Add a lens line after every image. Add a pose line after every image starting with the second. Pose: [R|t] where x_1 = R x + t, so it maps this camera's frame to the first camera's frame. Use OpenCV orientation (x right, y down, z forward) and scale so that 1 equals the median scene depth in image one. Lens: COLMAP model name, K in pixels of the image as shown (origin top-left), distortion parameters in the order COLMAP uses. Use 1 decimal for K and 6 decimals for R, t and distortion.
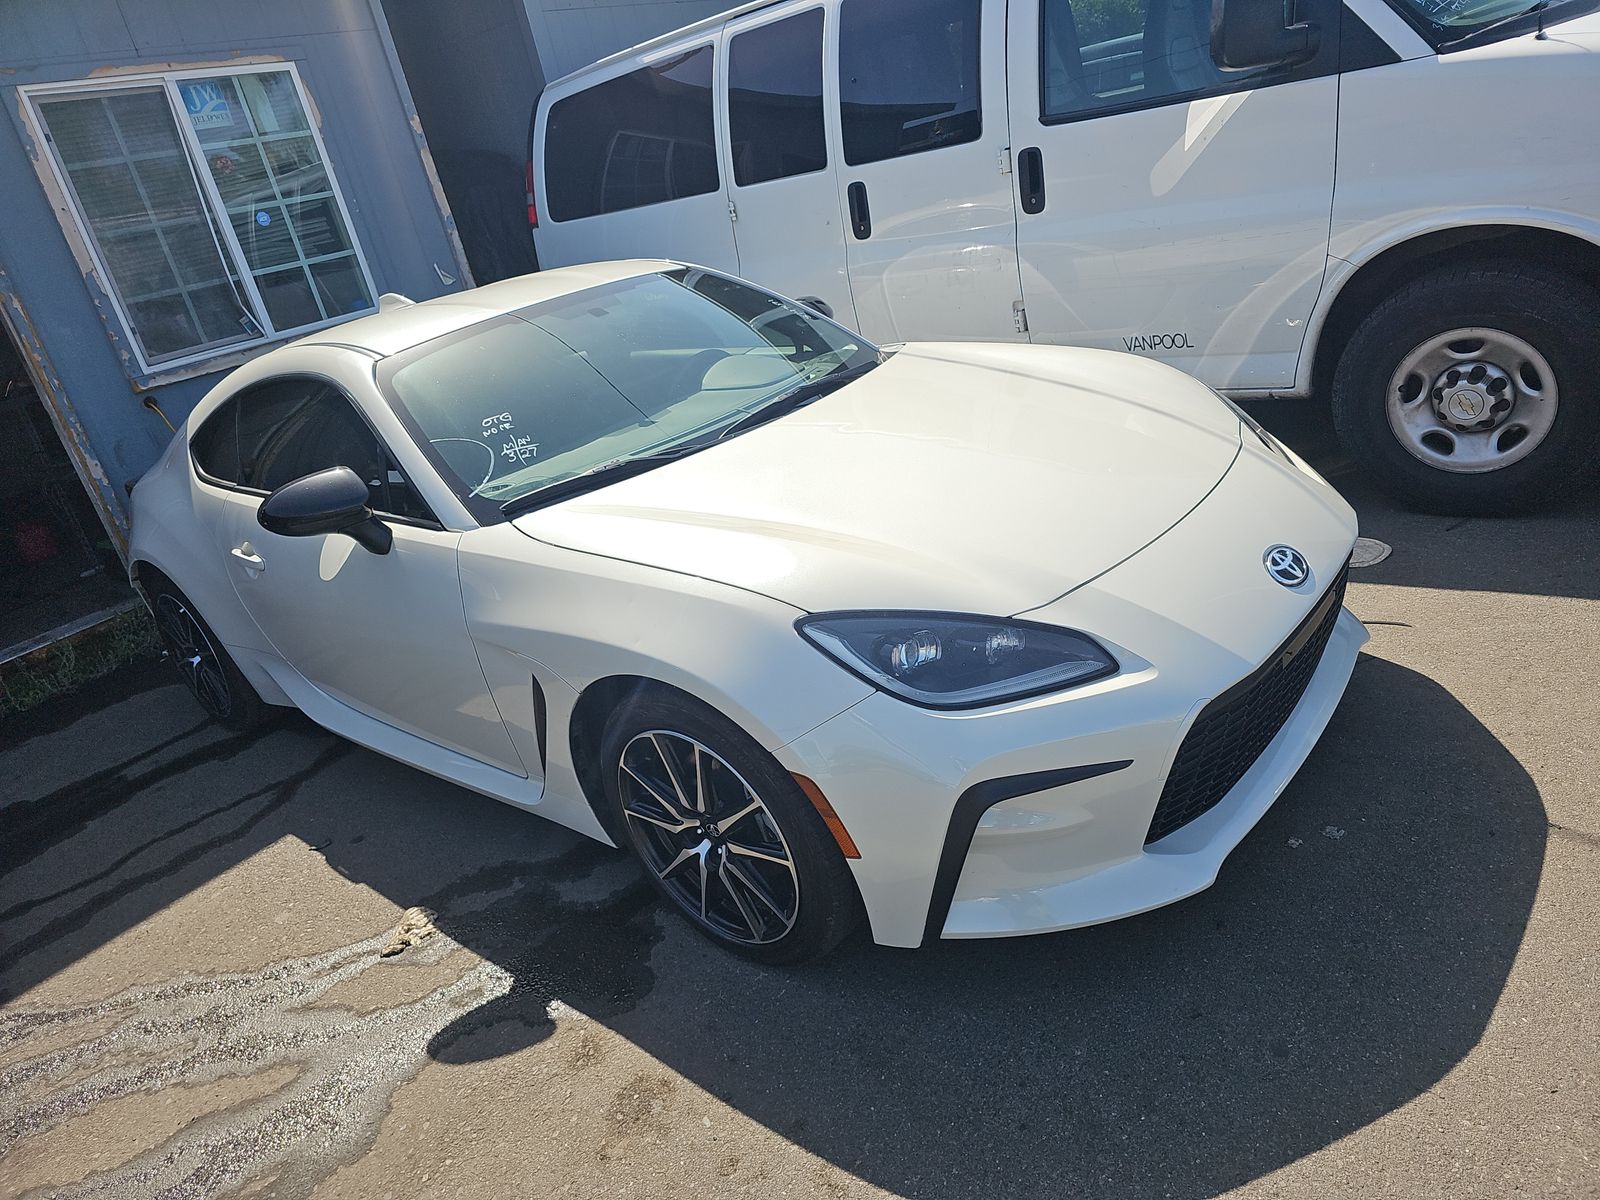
lens RADIAL K [[1045.3, 0, 813.9], [0, 1045.3, 591.9], [0, 0, 1]] dist [0.028698, -0.030615]
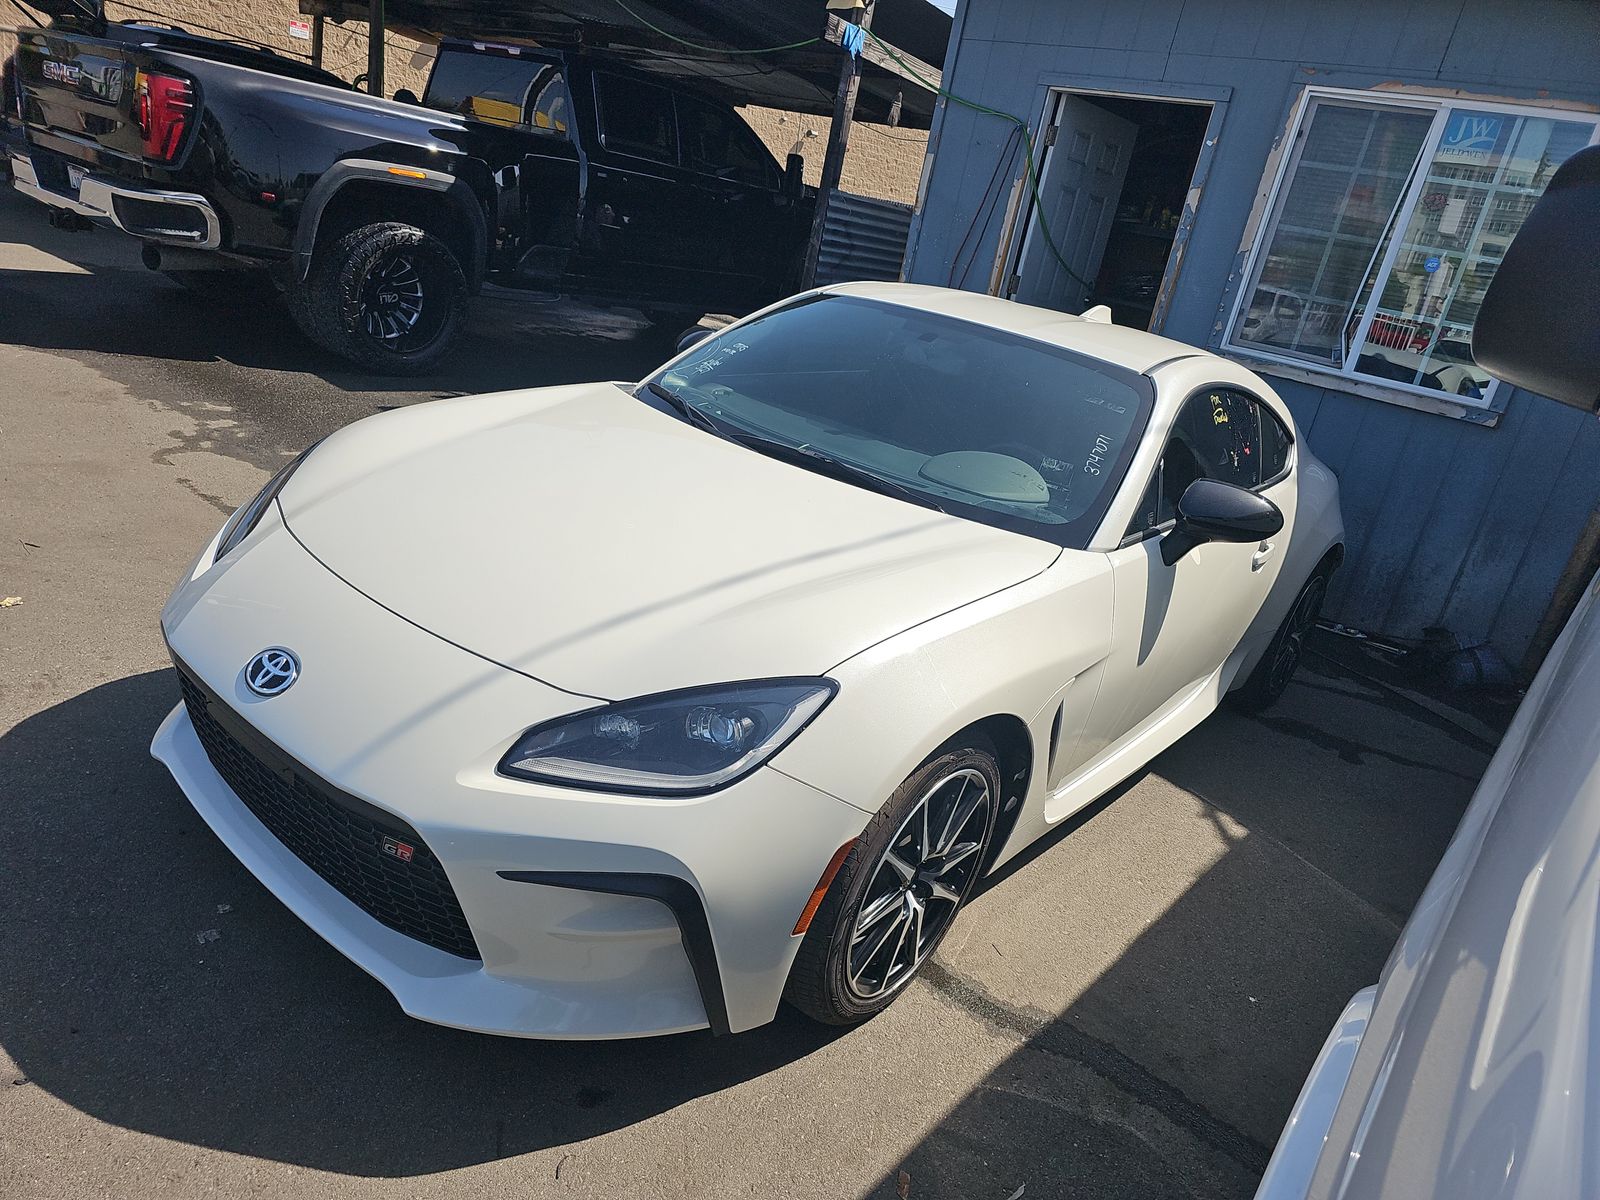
lens RADIAL K [[1045.3, 0, 792.1], [0, 1045.3, 616.6], [0, 0, 1]] dist [0.028698, -0.030615]
pose [[-0.026749, 0.547795, -0.836185, 0.548008], [-0.543072, 0.694316, 0.472227, -0.340318], [0.839260, 0.466741, 0.278920, 0.519541]]
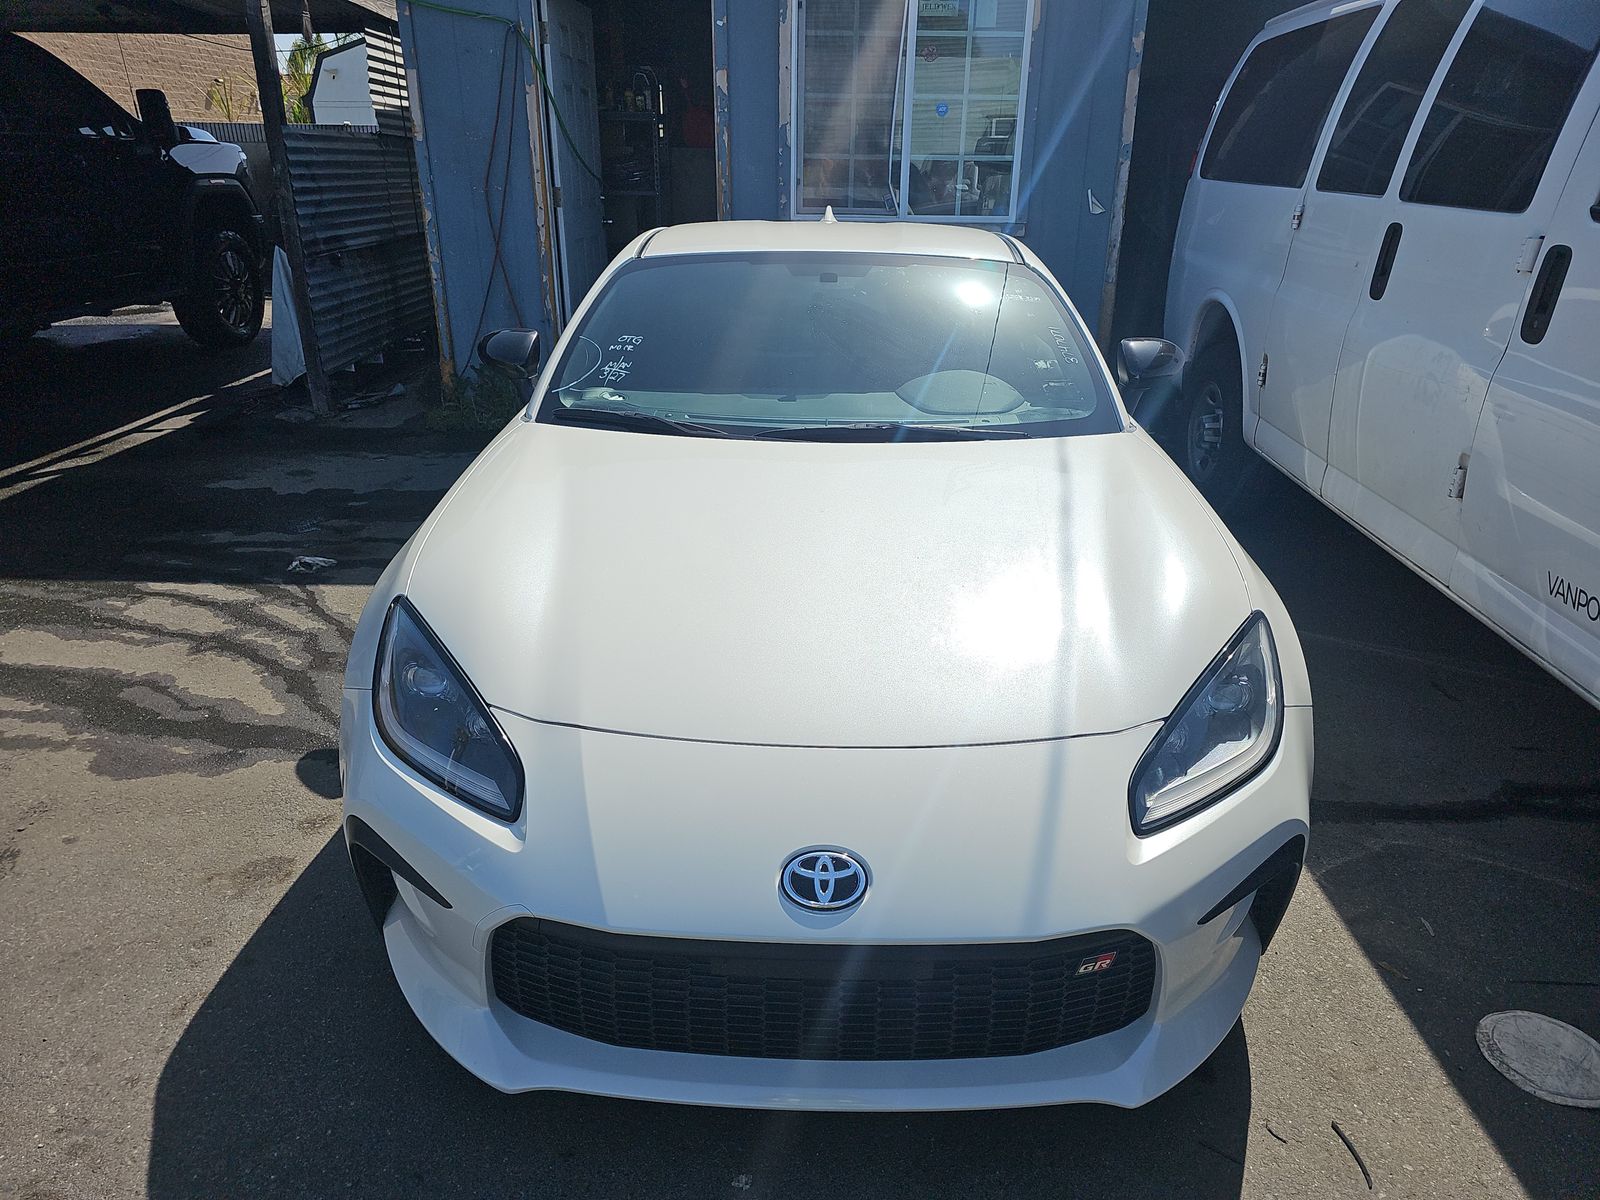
lens RADIAL K [[1045.3, 0, 800.7], [0, 1045.3, 600.7], [0, 0, 1]] dist [0.028698, -0.030615]
pose [[0.612048, 0.493440, -0.617991, 0.375452], [-0.430112, 0.863473, 0.263472, -0.178331], [0.663627, 0.104548, 0.740722, 0.204064]]
